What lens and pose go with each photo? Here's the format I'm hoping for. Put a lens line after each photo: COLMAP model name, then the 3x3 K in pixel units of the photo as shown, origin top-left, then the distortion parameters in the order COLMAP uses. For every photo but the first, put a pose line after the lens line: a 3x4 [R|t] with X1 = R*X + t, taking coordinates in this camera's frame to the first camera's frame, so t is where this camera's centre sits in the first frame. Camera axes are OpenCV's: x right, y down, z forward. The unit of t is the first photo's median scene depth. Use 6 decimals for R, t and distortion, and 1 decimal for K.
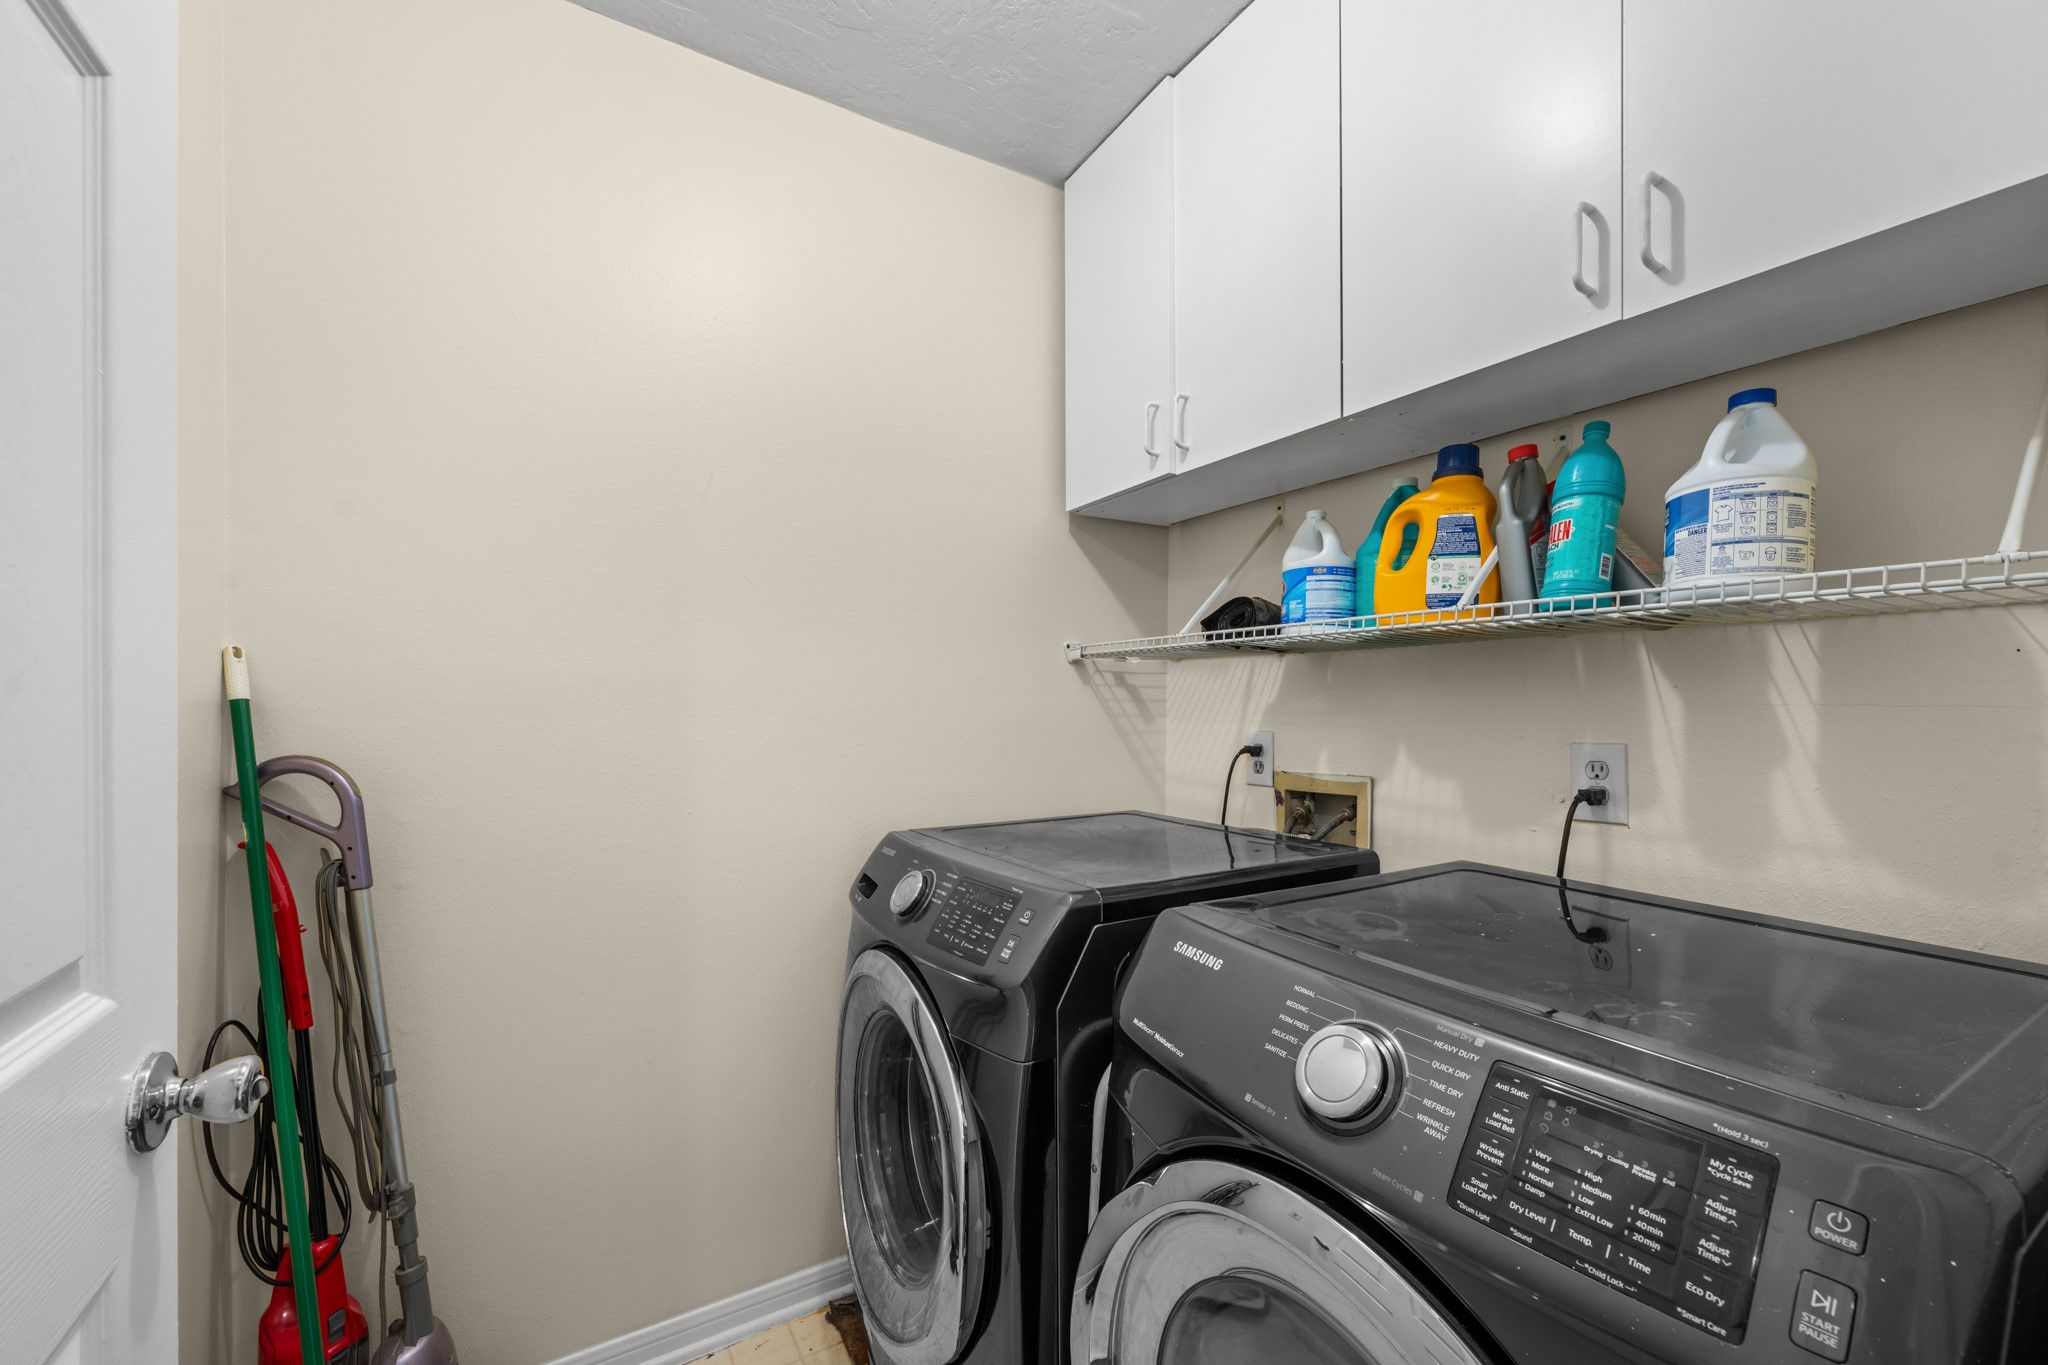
lens RADIAL K [[828.7, 0, 1027.6], [0, 828.7, 694.1], [0, 0, 1]] dist [-0.000672, -0.000061]
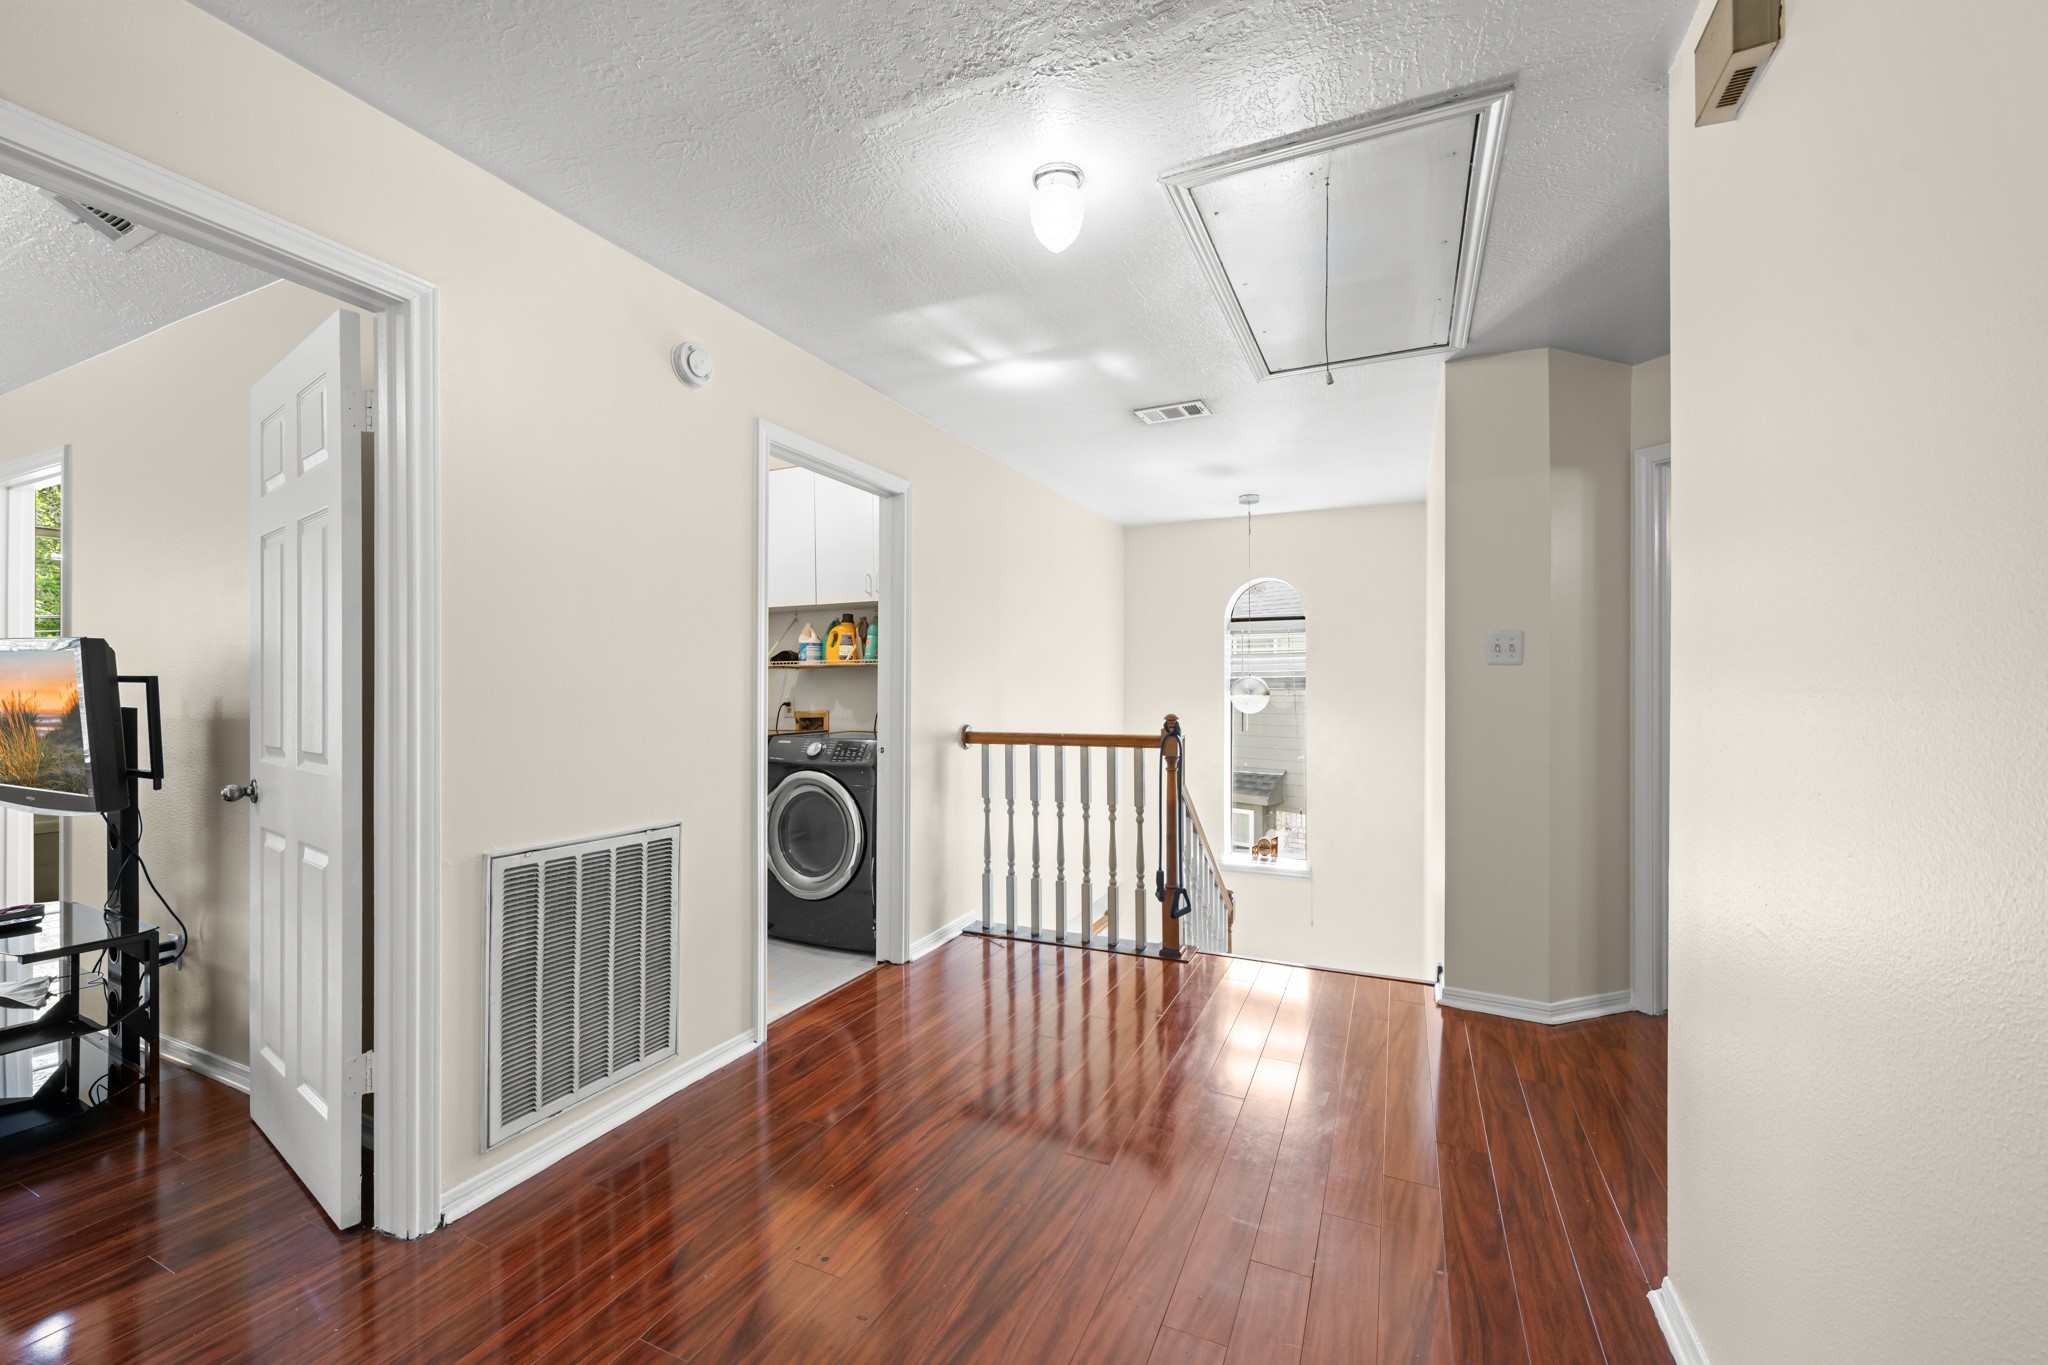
lens RADIAL K [[811.8, 0, 1024.0], [0, 811.8, 682.5], [0, 0, 1]] dist [-0.000726, -0.000144]
pose [[0.830638, -0.005928, 0.556782, -0.705870], [0.005695, 0.999981, 0.002152, -0.004105], [-0.556784, 0.001383, 0.830656, -2.054370]]
